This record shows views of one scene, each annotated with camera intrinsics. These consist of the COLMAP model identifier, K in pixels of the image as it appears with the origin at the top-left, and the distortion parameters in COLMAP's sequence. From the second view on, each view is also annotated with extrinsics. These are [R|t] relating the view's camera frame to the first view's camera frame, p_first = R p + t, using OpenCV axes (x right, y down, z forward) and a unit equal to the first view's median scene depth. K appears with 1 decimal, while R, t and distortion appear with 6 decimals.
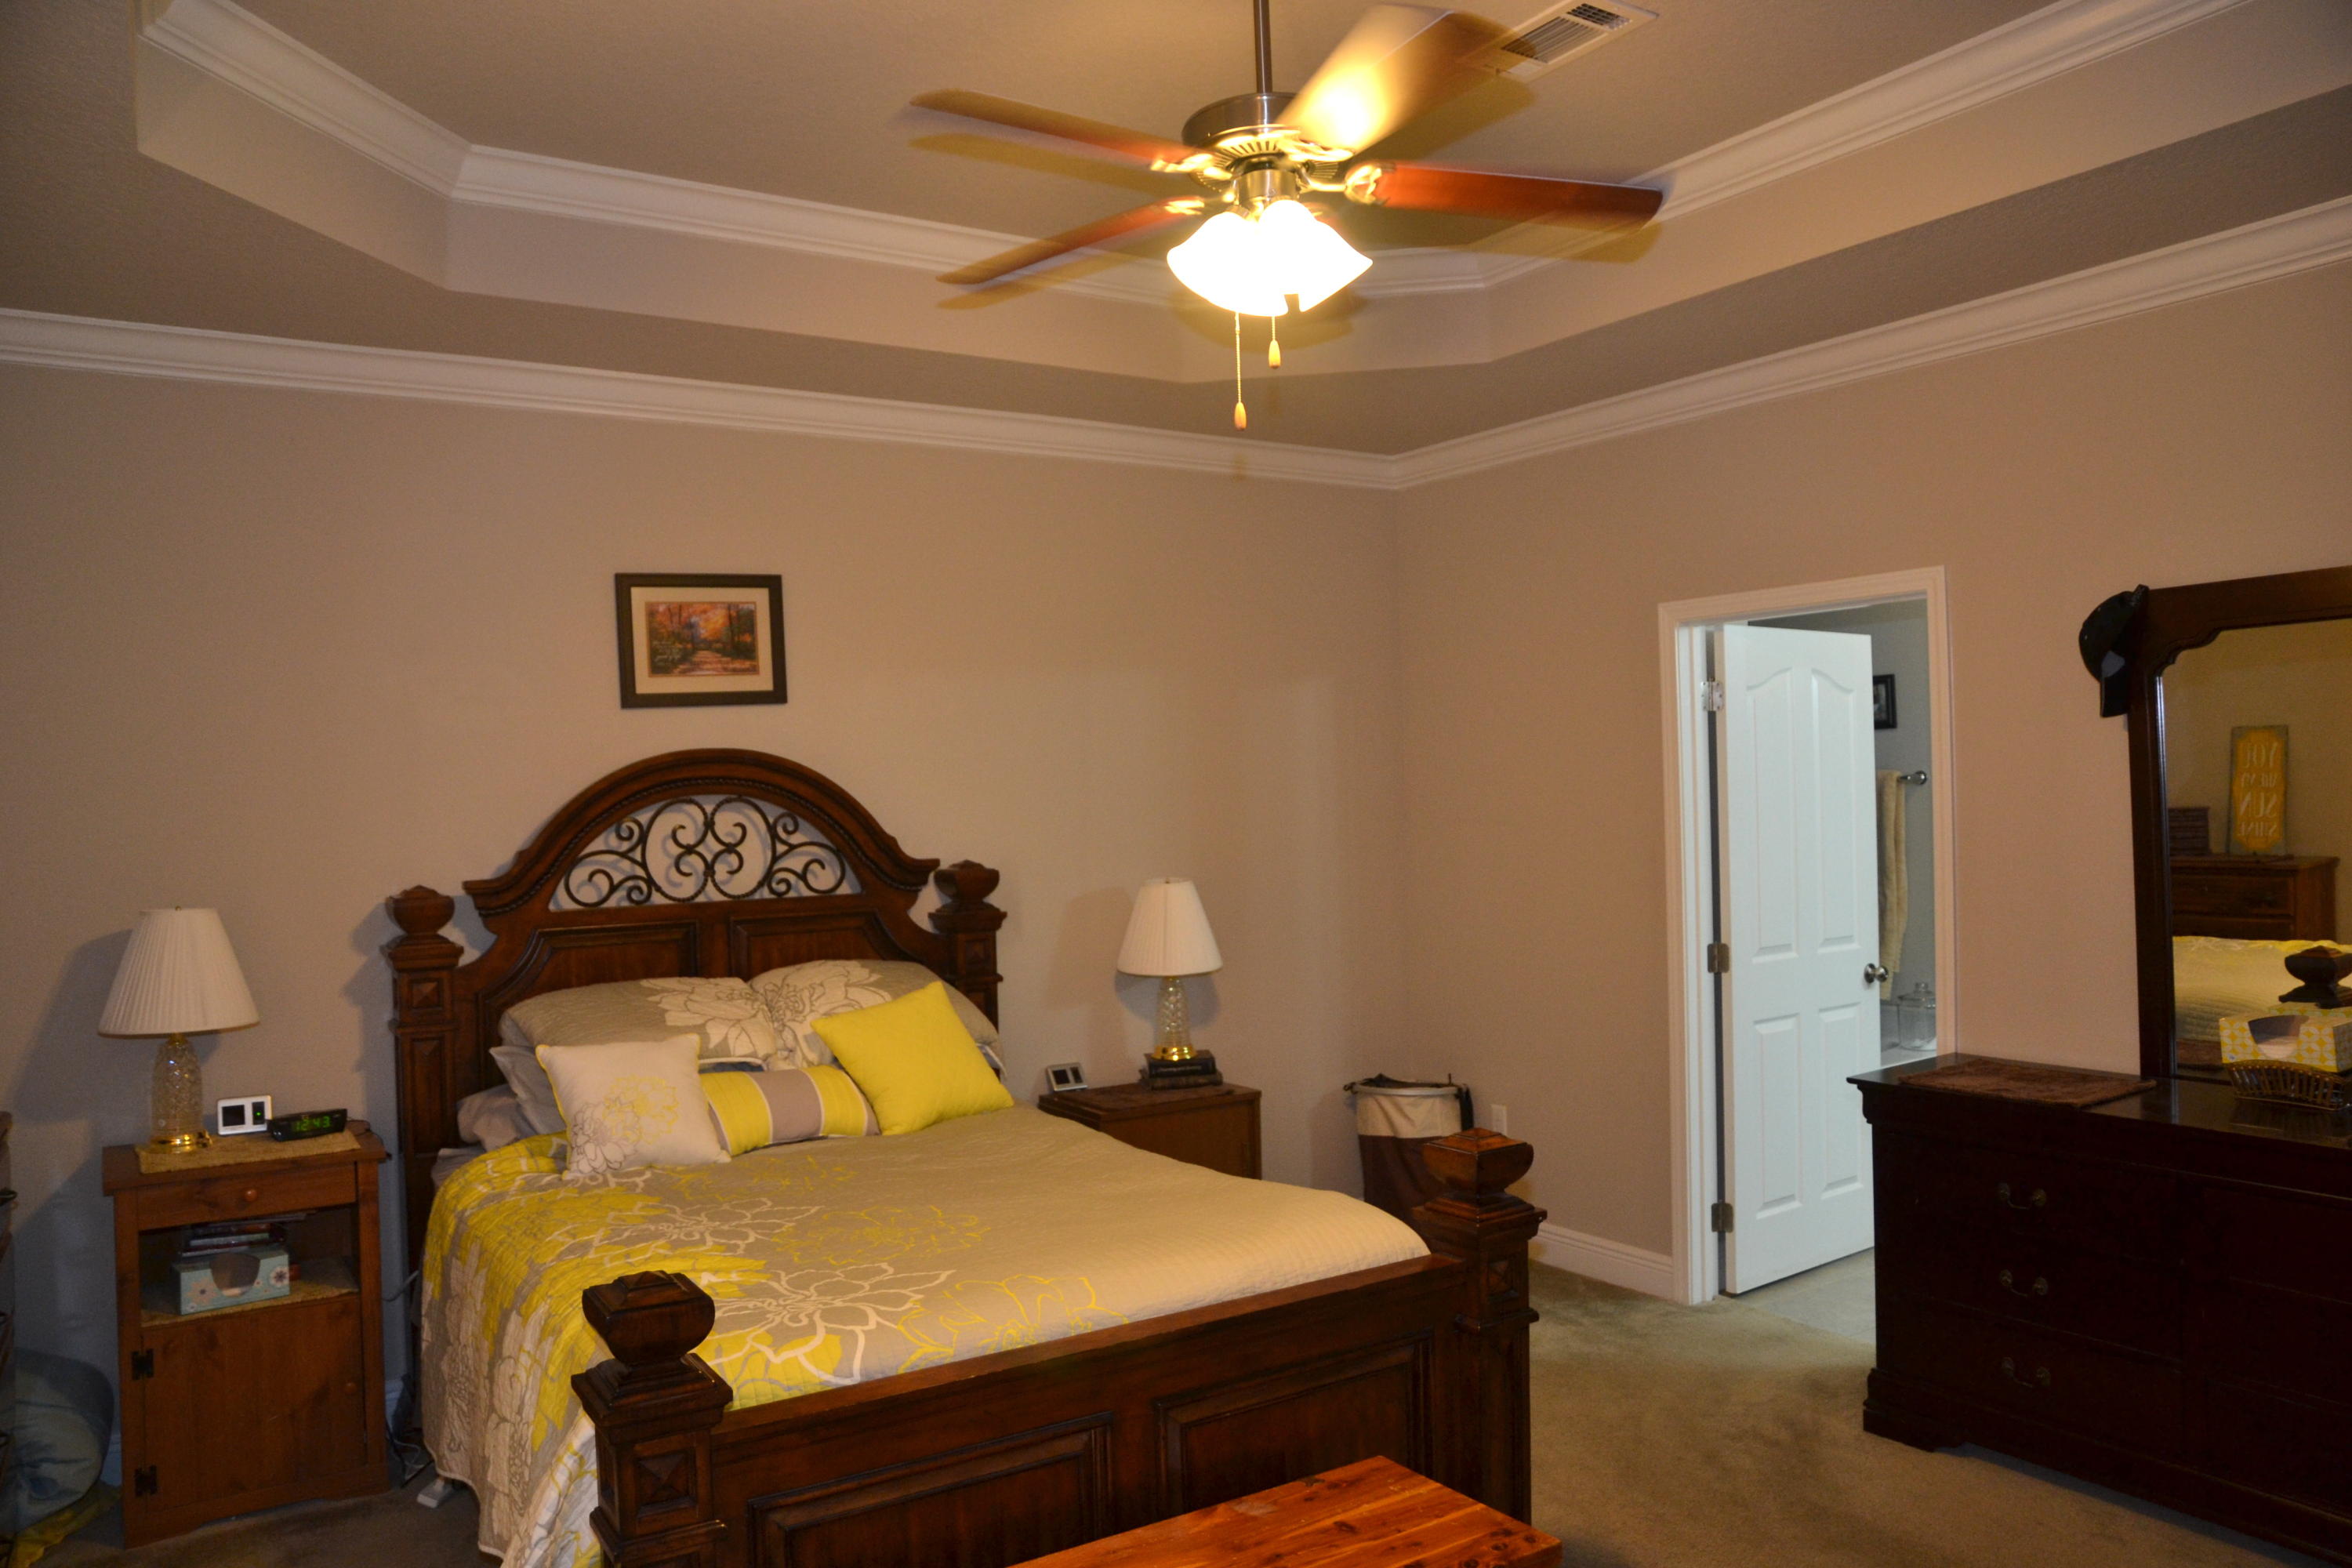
lens RADIAL K [[1665.1, 0, 1169.8], [0, 1665.1, 788.4], [0, 0, 1]] dist [-0.123666, 0.100764]
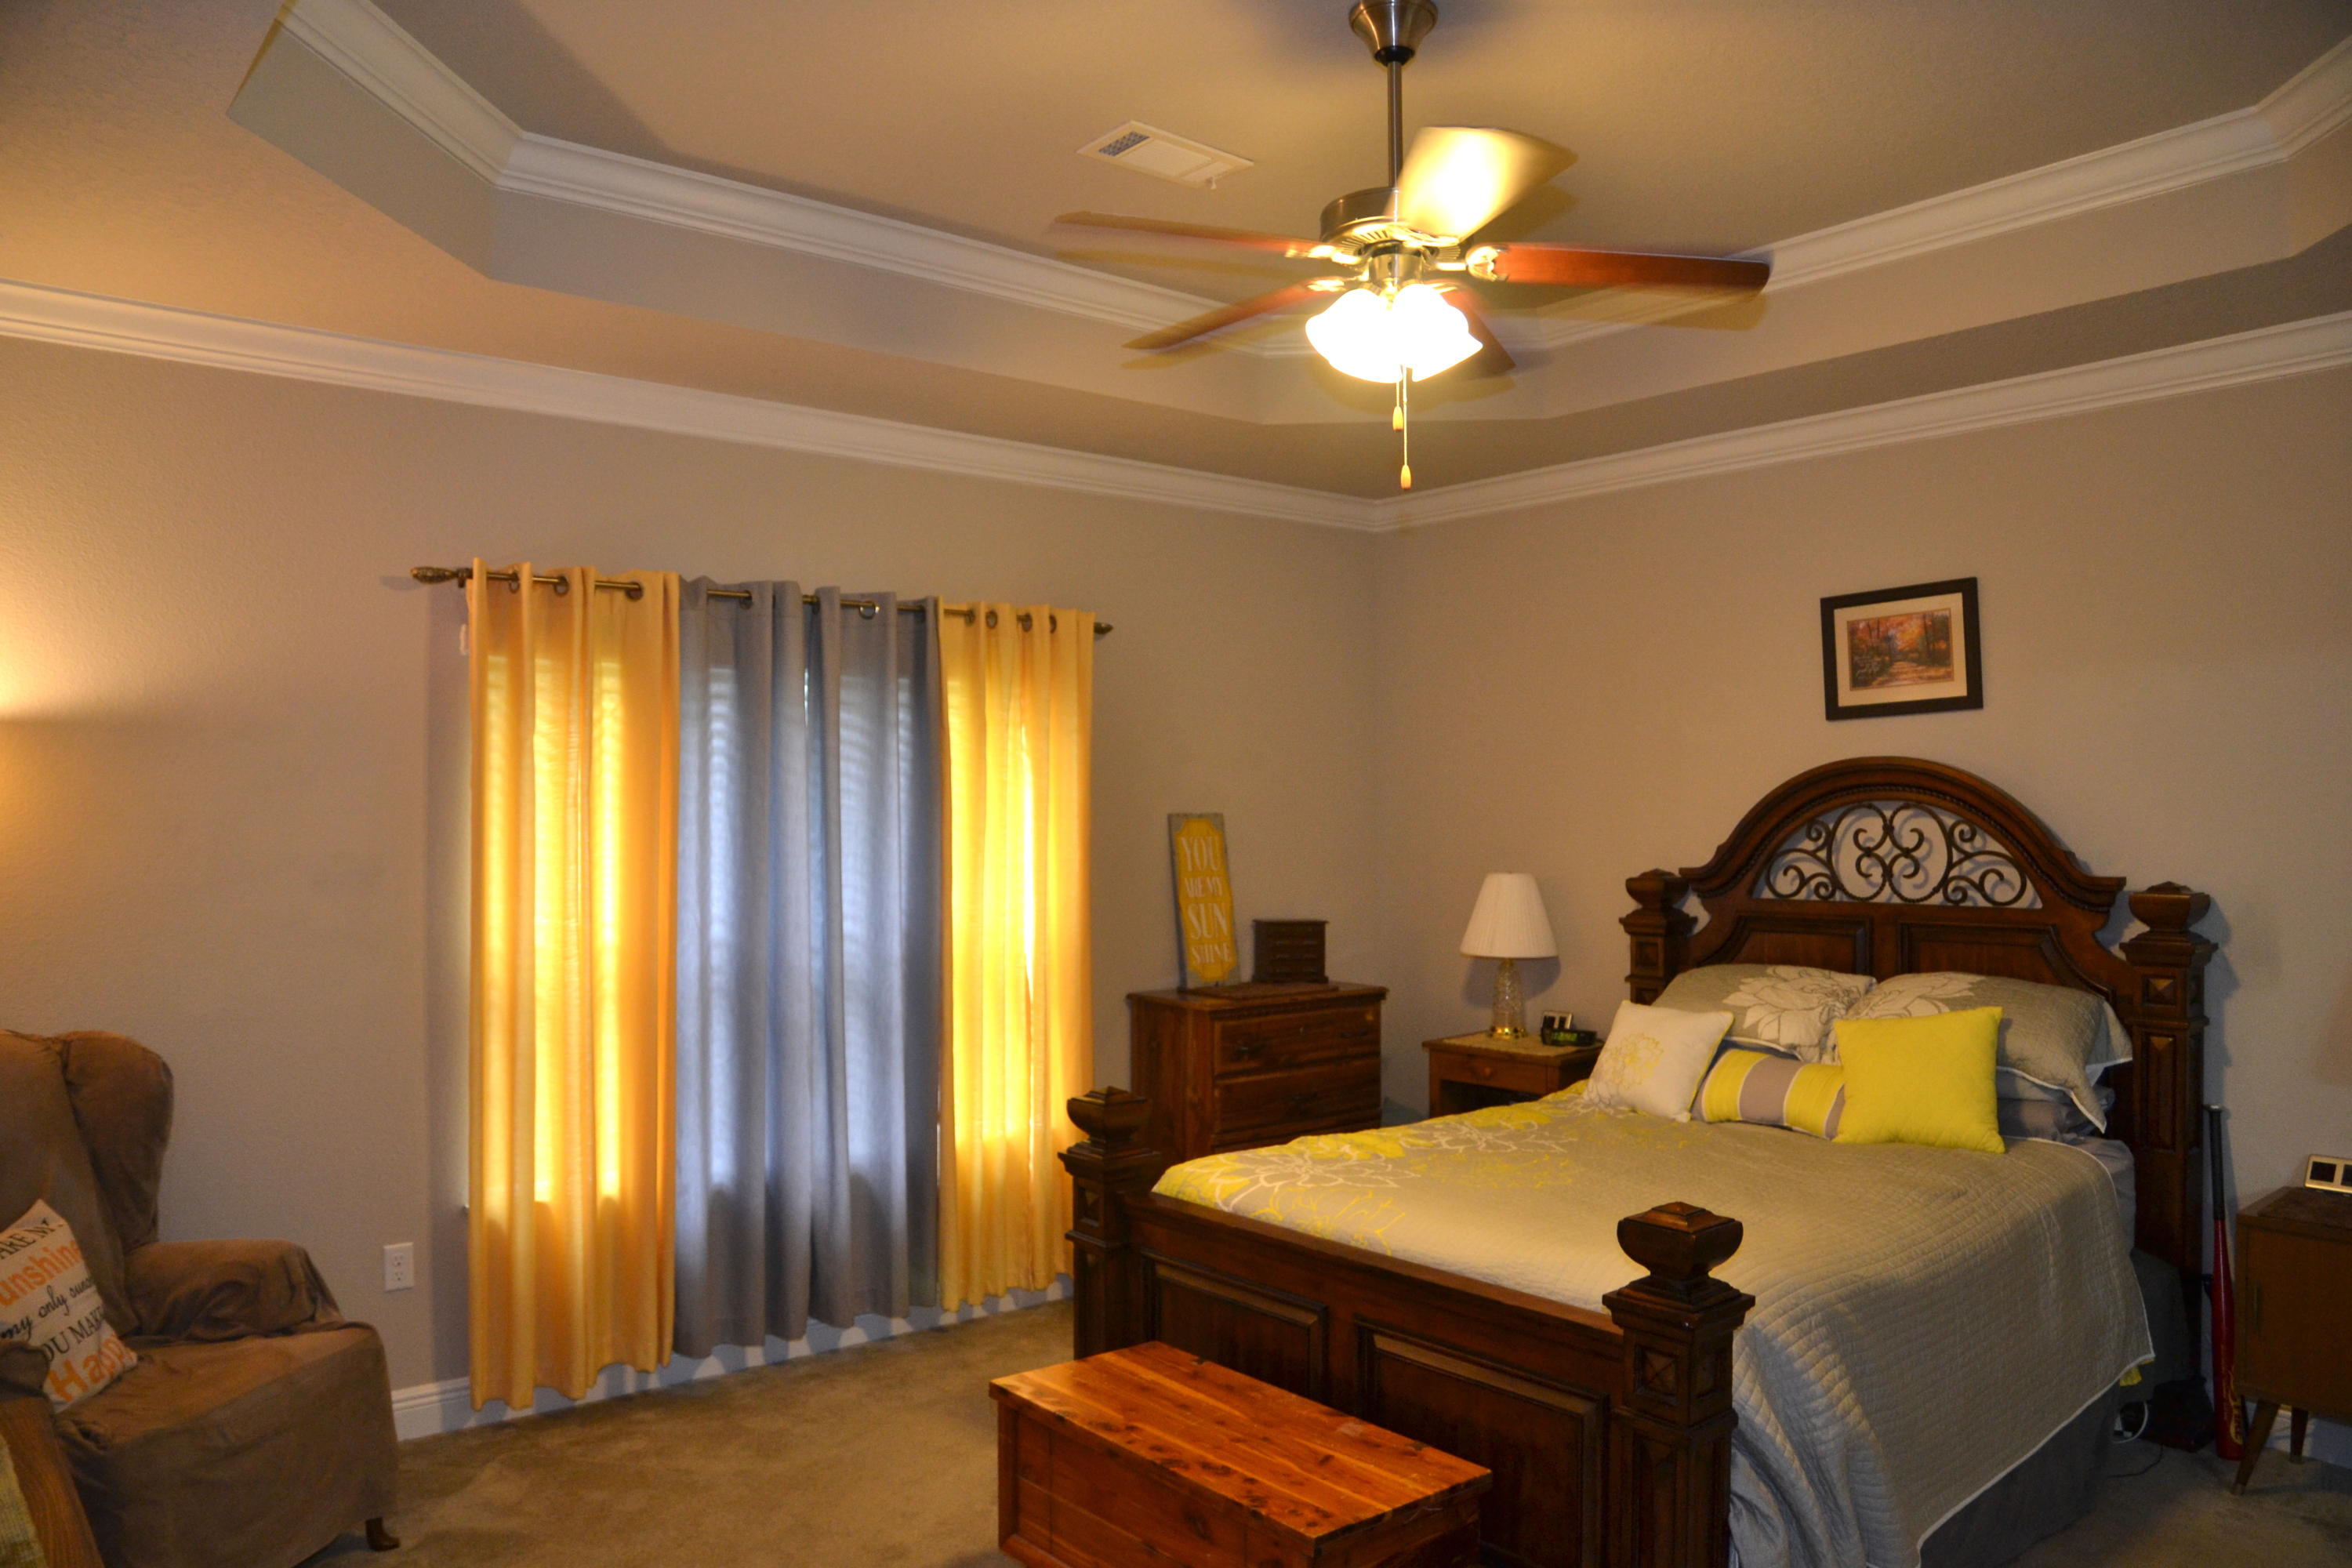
lens RADIAL K [[1665.1, 0, 1169.8], [0, 1665.1, 788.4], [0, 0, 1]] dist [-0.123666, 0.100764]
pose [[0.107574, 0.010533, -0.994141, 0.696946], [0.000662, 0.999943, 0.010666, -0.015166], [0.994197, -0.001806, 0.107561, 0.438695]]
